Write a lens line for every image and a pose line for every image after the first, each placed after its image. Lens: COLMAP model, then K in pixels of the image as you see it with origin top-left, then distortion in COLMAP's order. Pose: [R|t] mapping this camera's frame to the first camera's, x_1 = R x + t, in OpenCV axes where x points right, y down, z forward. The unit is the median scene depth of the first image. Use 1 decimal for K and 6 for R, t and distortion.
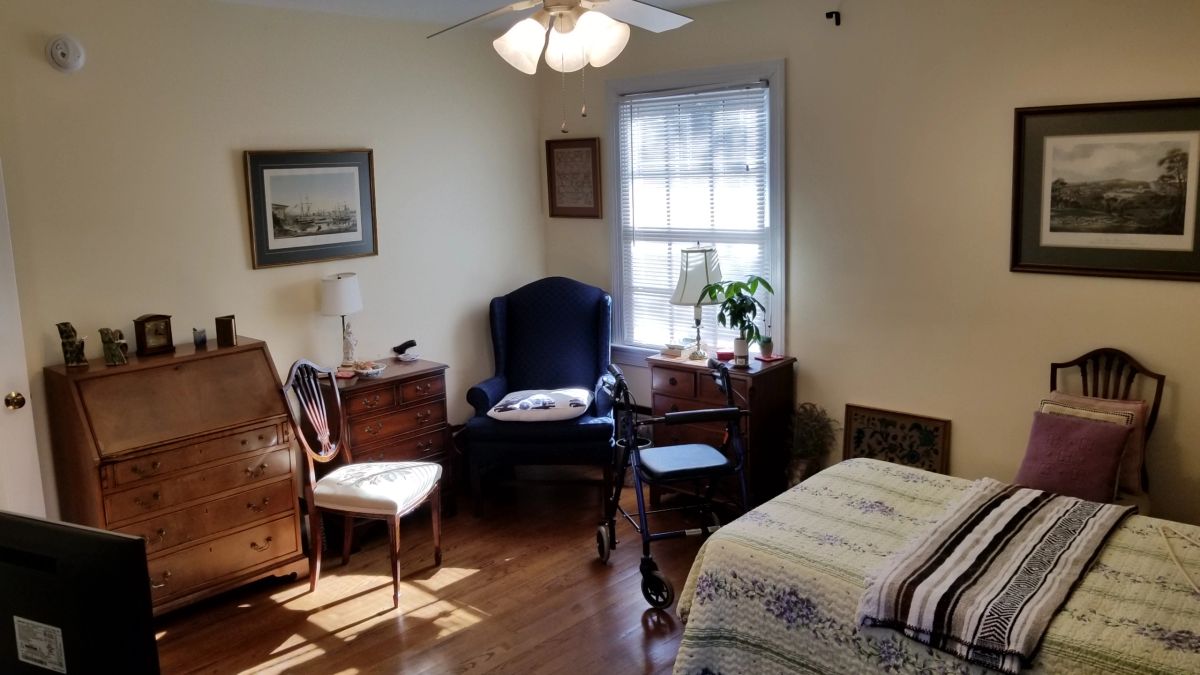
lens RADIAL K [[936.2, 0, 600.0], [0, 936.2, 337.5], [0, 0, 1]] dist [-0.003953, -0.003290]
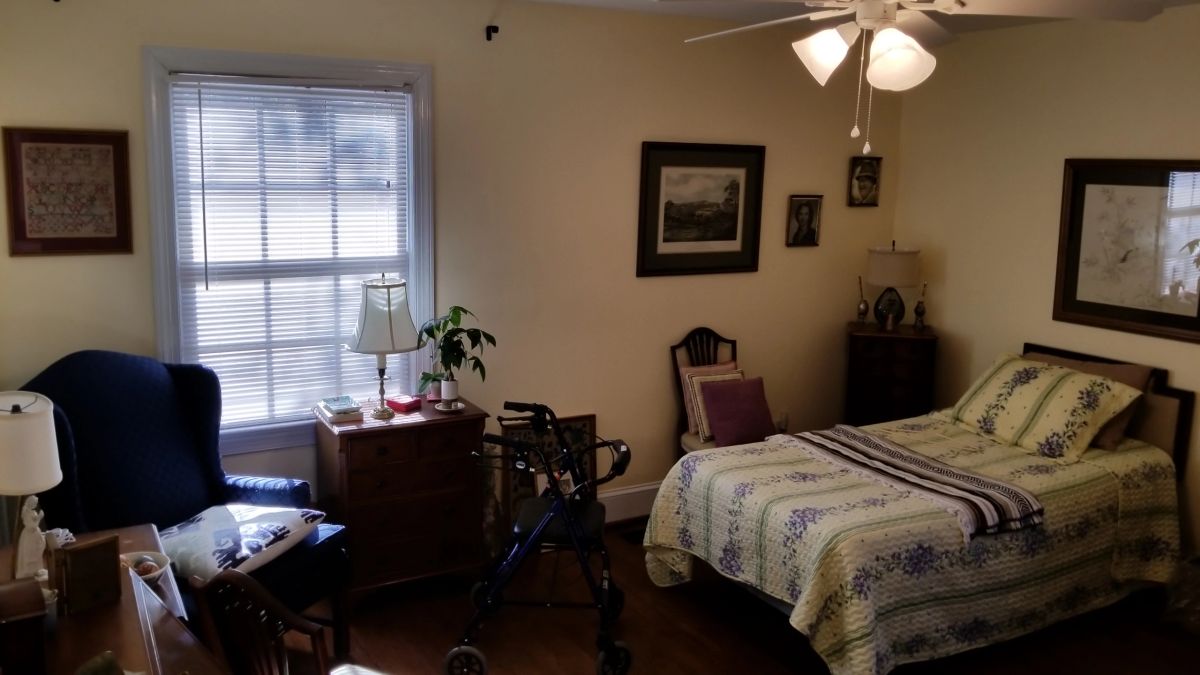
lens RADIAL K [[932.5, 0, 598.7], [0, 932.5, 315.5], [0, 0, 1]] dist [-0.004651, -0.002858]
pose [[0.322698, -0.116340, 0.939325, -0.718534], [0.142300, 0.987101, 0.073371, -0.119161], [-0.935744, 0.109989, 0.335091, 0.668882]]
